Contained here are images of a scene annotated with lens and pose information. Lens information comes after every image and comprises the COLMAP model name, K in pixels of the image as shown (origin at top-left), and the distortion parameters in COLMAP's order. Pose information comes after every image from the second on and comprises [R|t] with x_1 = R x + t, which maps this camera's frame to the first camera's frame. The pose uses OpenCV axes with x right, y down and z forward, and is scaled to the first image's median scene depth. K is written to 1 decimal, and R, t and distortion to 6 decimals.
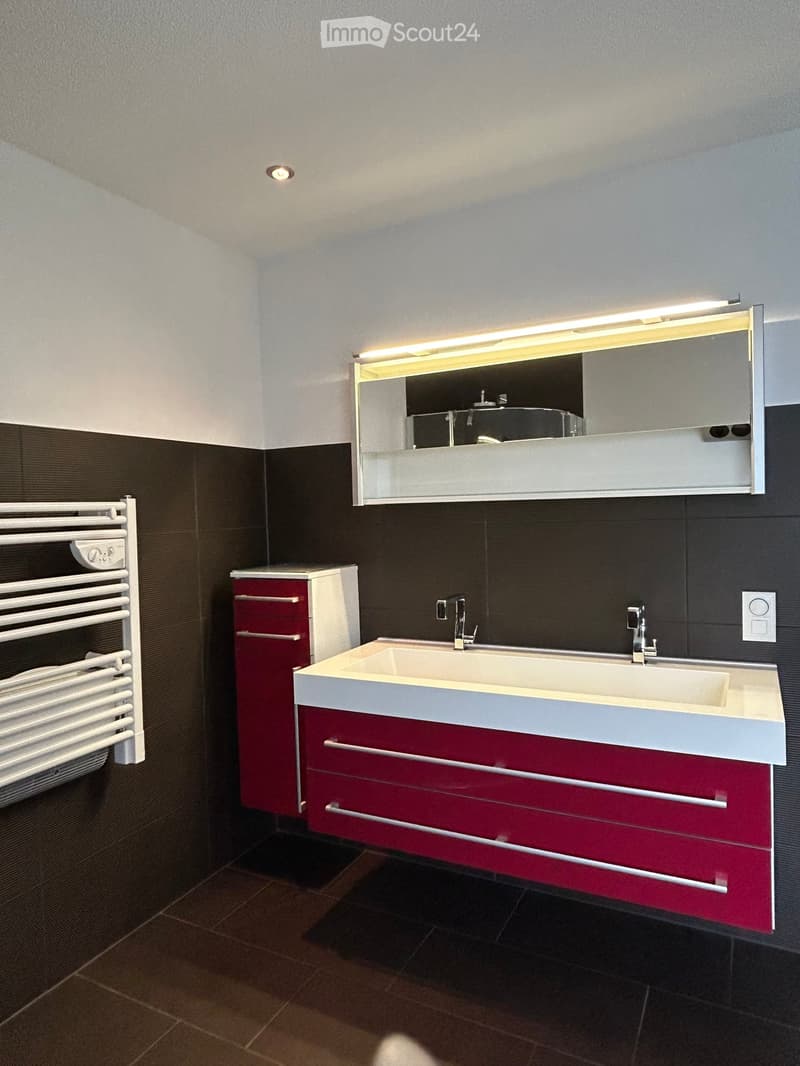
lens RADIAL K [[665.0, 0, 400.0], [0, 665.0, 533.0], [0, 0, 1]] dist [0.000165, -0.000241]
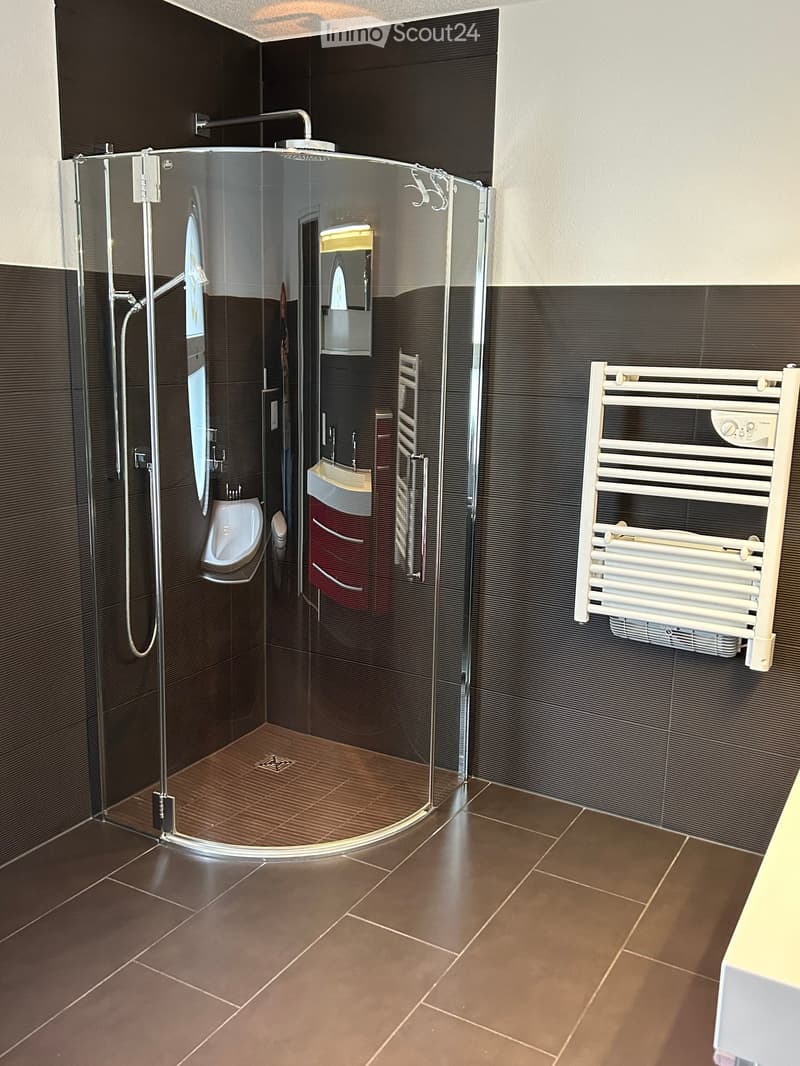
lens RADIAL K [[975.0, 0, 400.0], [0, 975.0, 533.0], [0, 0, 1]] dist [0.001043, 0.000236]
pose [[-0.063484, 0.230170, -0.971078, 0.898518], [-0.049847, 0.971094, 0.233433, -0.117085], [0.996737, 0.063225, -0.050175, 0.609550]]
